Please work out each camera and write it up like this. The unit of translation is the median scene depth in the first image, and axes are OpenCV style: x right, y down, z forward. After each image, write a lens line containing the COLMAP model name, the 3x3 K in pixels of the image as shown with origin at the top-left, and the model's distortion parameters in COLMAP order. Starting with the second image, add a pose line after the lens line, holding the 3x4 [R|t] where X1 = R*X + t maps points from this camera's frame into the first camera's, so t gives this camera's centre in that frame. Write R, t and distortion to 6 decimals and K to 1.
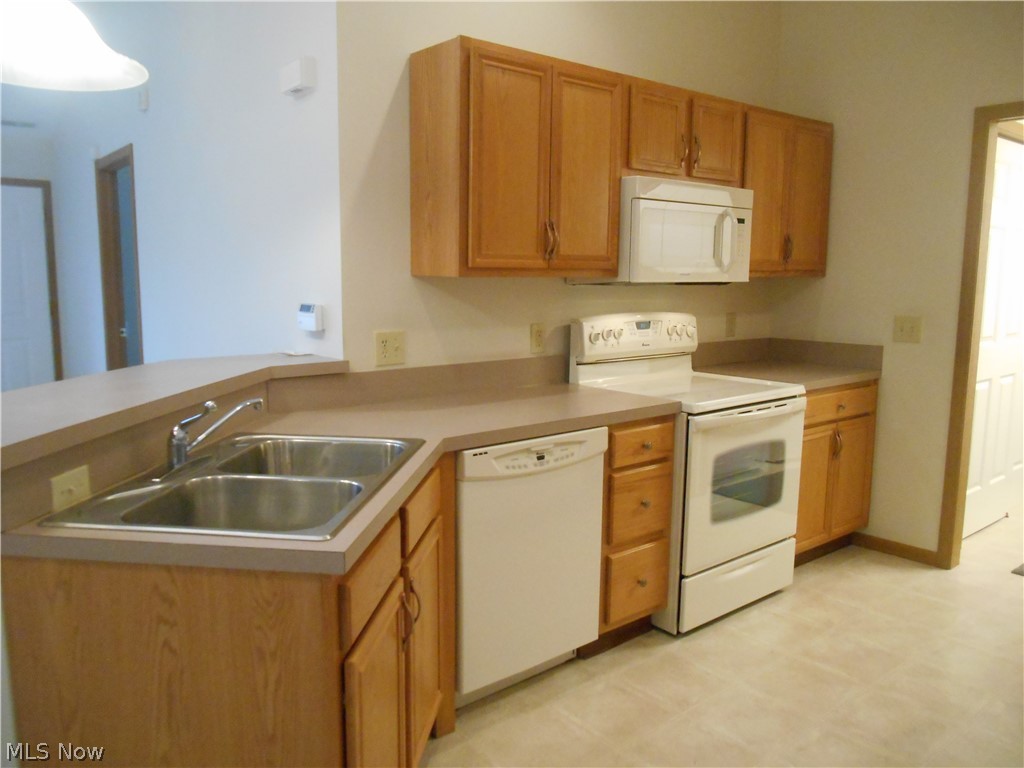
lens RADIAL K [[787.0, 0, 507.2], [0, 787.0, 387.9], [0, 0, 1]] dist [-0.049078, 0.032508]
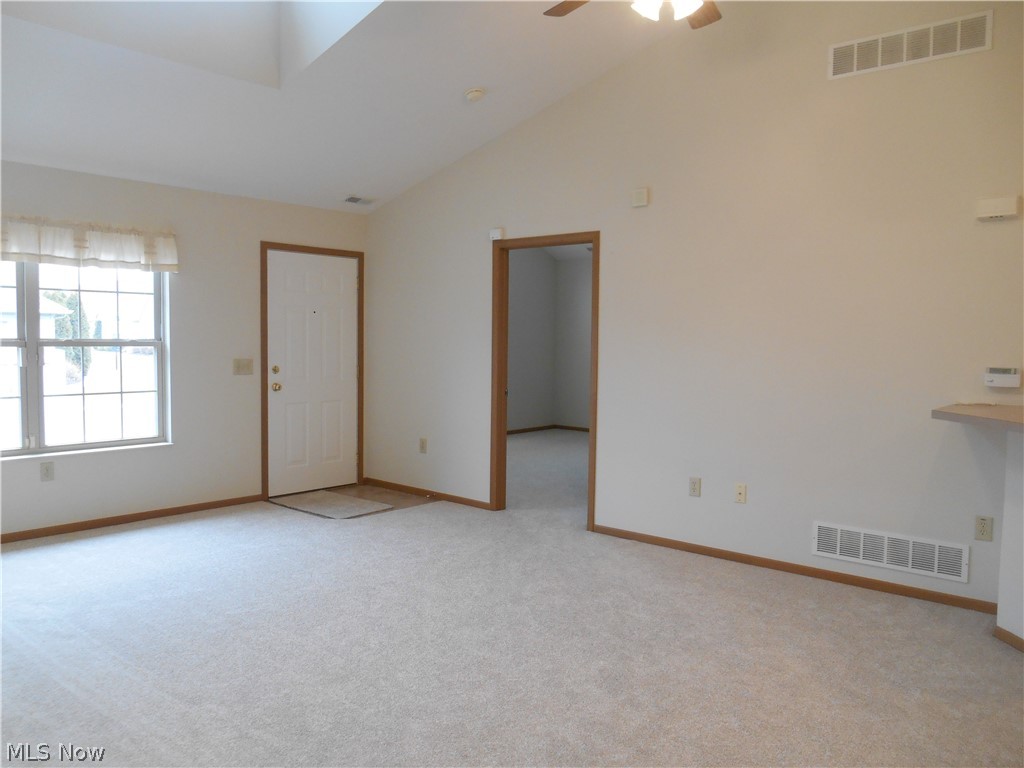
lens RADIAL K [[787.0, 0, 507.2], [0, 787.0, 387.9], [0, 0, 1]] dist [-0.049078, 0.032508]
pose [[0.984810, -0.007346, 0.173482, -1.280669], [0.020734, 0.996931, -0.075487, 0.012867], [-0.172395, 0.077937, 0.981940, -0.182367]]
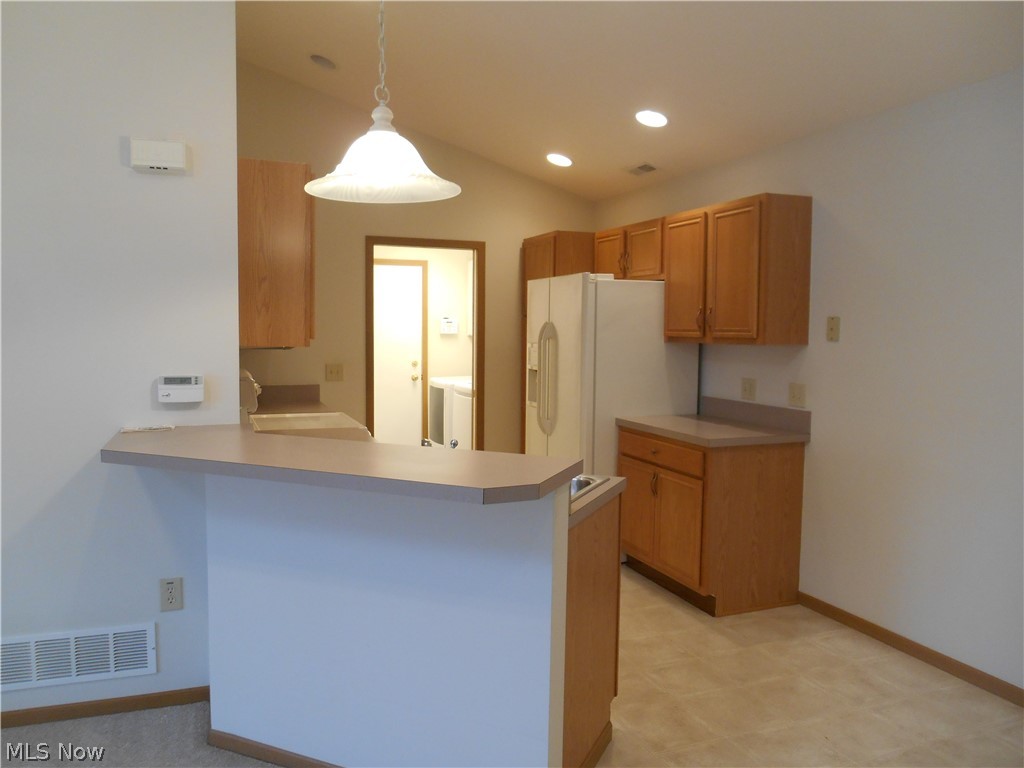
lens RADIAL K [[787.0, 0, 507.2], [0, 787.0, 387.9], [0, 0, 1]] dist [-0.049078, 0.032508]
pose [[0.303807, -0.074580, 0.949810, -1.031956], [0.131897, 0.990624, 0.035597, -0.068284], [-0.943559, 0.114462, 0.310796, 0.267616]]
